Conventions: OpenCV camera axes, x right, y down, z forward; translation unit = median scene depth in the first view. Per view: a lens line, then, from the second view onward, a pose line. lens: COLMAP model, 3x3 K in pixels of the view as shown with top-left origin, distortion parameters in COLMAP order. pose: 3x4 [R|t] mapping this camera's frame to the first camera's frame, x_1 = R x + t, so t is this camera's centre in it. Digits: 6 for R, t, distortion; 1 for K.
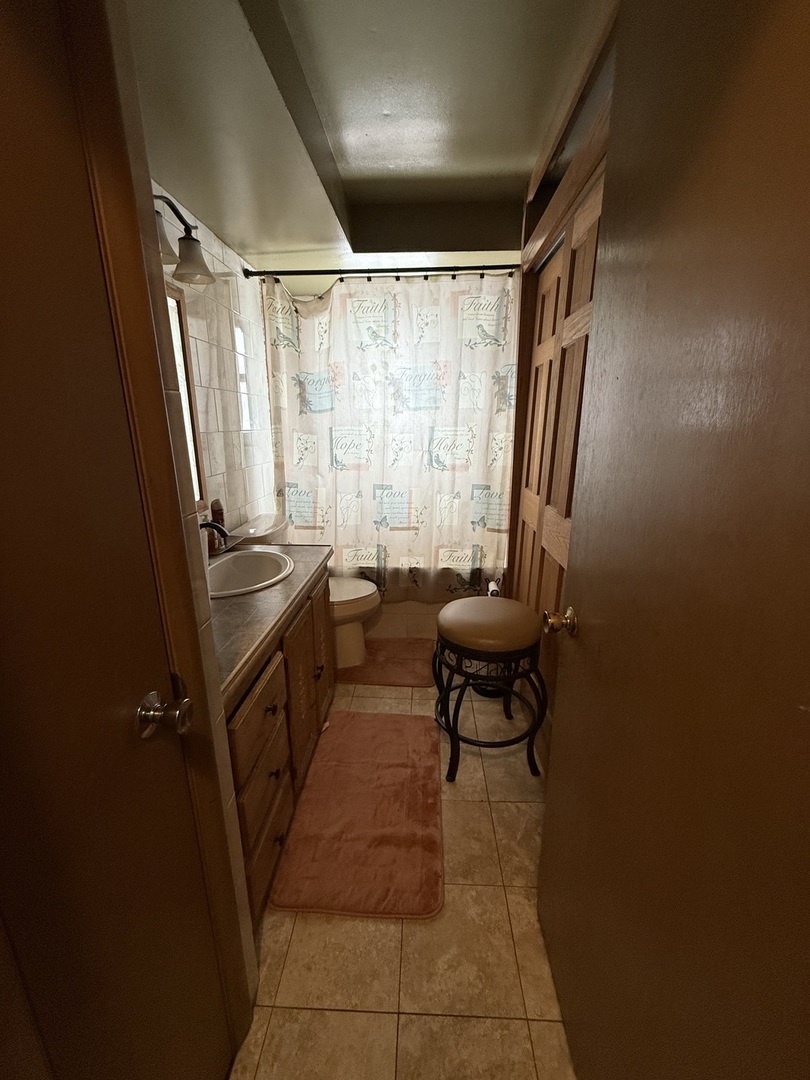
lens RADIAL K [[432.1, 0, 403.6], [0, 432.1, 542.1], [0, 0, 1]] dist [-0.000145, -0.000055]
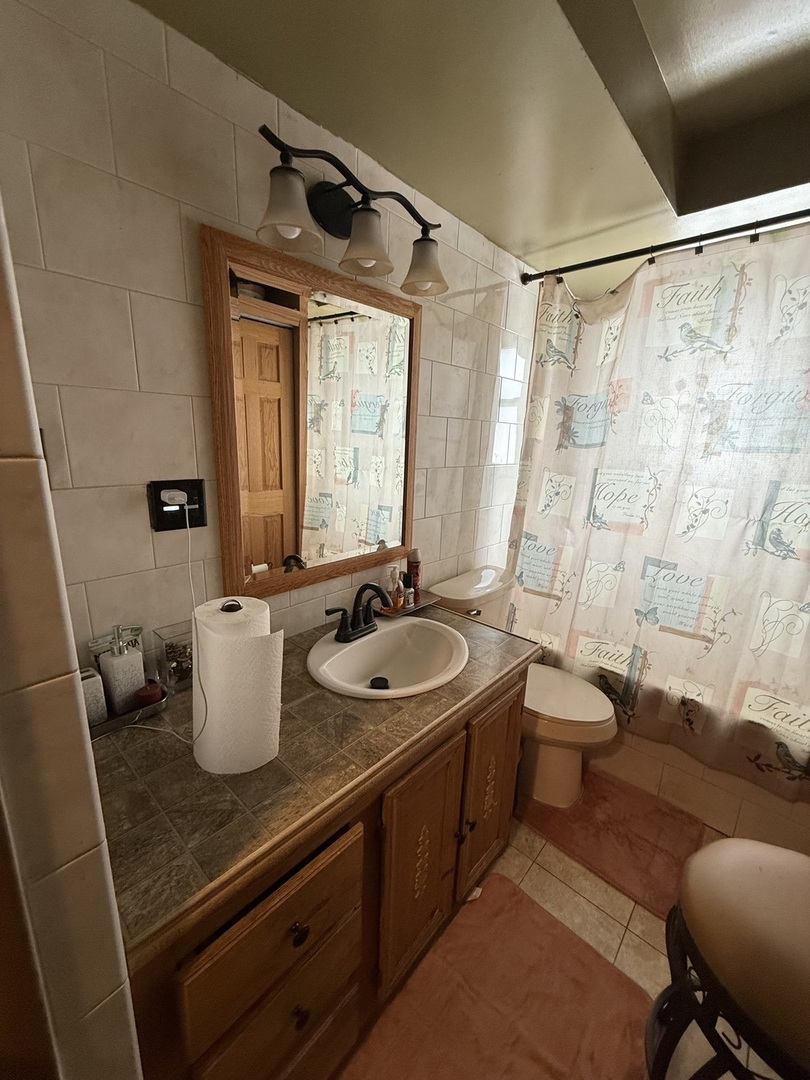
lens RADIAL K [[432.1, 0, 404.7], [0, 432.1, 539.8], [0, 0, 1]] dist [-0.000145, -0.000055]
pose [[0.774756, 0.174606, -0.607672, 0.045154], [-0.202608, 0.978990, 0.022983, -0.103353], [0.598918, 0.105313, 0.793855, 0.252596]]
